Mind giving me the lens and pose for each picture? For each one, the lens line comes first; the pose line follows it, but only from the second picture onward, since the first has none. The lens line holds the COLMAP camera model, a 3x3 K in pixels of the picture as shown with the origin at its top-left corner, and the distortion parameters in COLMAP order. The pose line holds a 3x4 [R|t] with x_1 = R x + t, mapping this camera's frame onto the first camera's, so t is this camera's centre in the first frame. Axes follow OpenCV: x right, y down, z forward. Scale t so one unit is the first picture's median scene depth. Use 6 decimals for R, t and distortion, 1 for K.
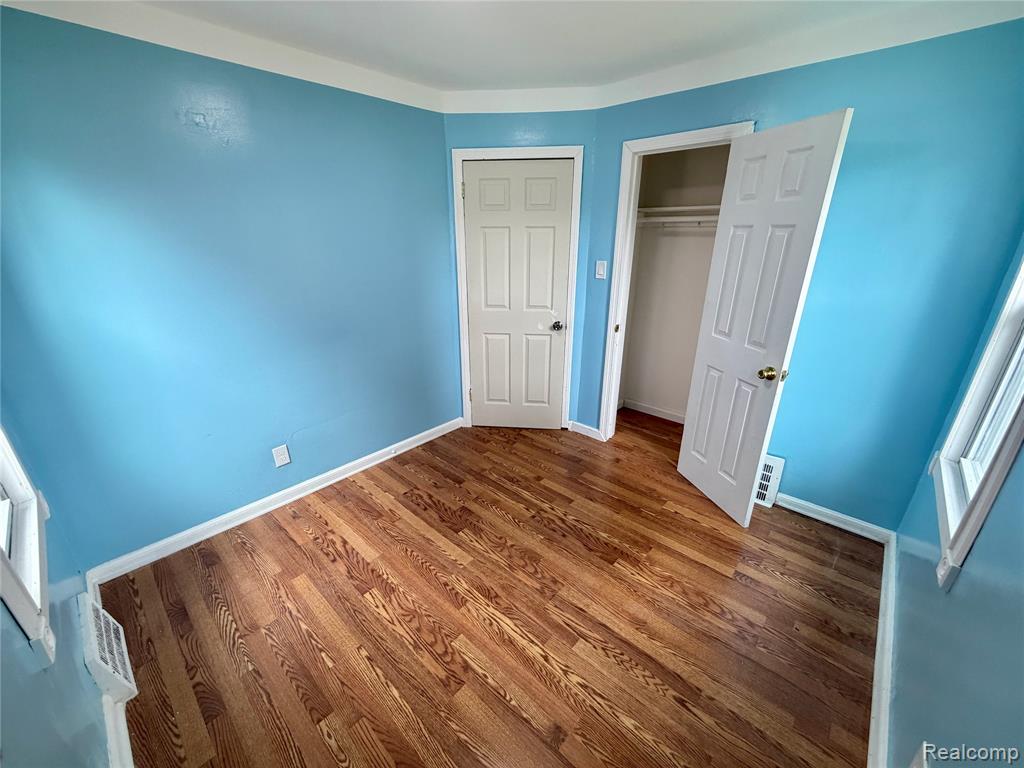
lens RADIAL K [[407.5, 0, 512.2], [0, 407.5, 386.2], [0, 0, 1]] dist [0.000128, 0.000330]
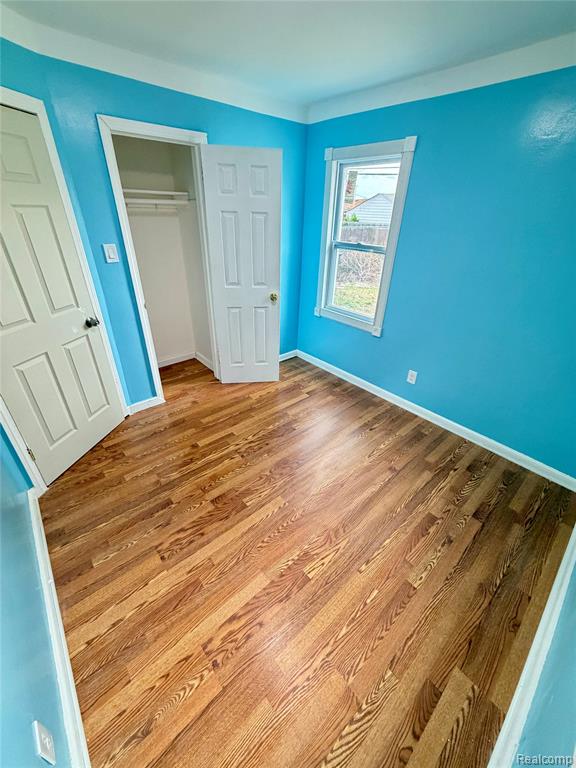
lens RADIAL K [[305.6, 0, 286.7], [0, 305.6, 384.4], [0, 0, 1]] dist [0.000128, 0.000330]
pose [[0.114397, -0.486156, 0.866352, -0.739465], [0.328965, 0.841414, 0.428724, -0.264843], [-0.937387, 0.235955, 0.256184, 0.649964]]
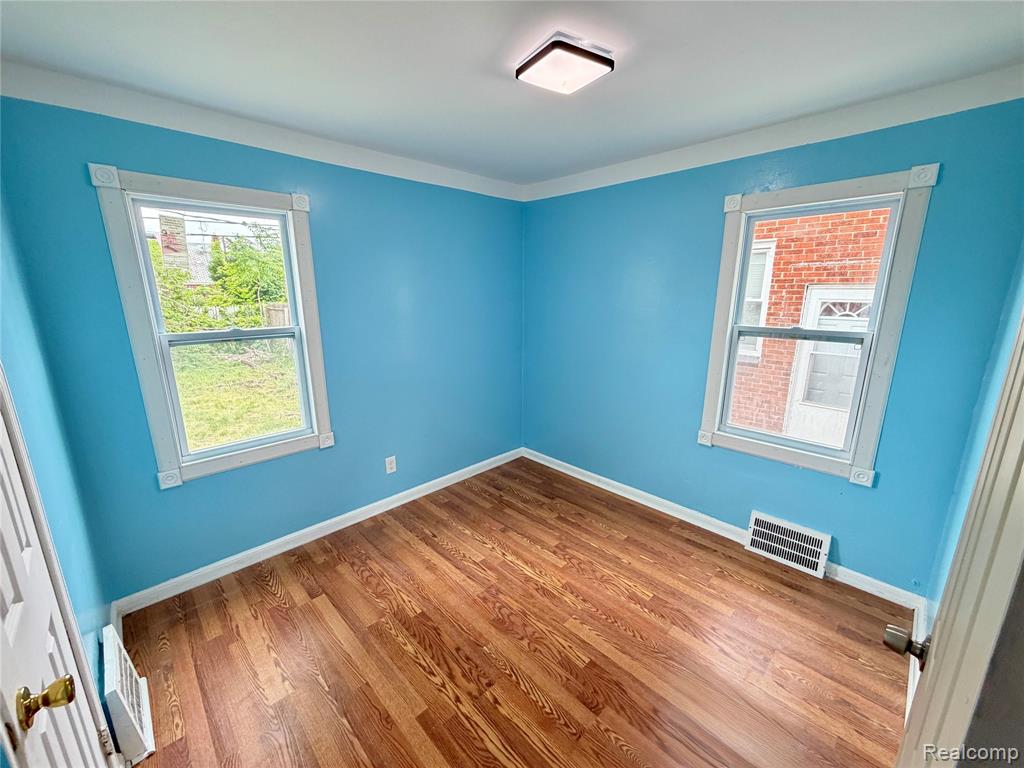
lens RADIAL K [[407.5, 0, 513.9], [0, 407.5, 388.6], [0, 0, 1]] dist [0.000128, 0.000330]
pose [[-0.998446, -0.007607, 0.055198, -0.027893], [0.025262, 0.821175, 0.570118, -0.559912], [-0.049664, 0.570626, -0.819707, 1.454998]]
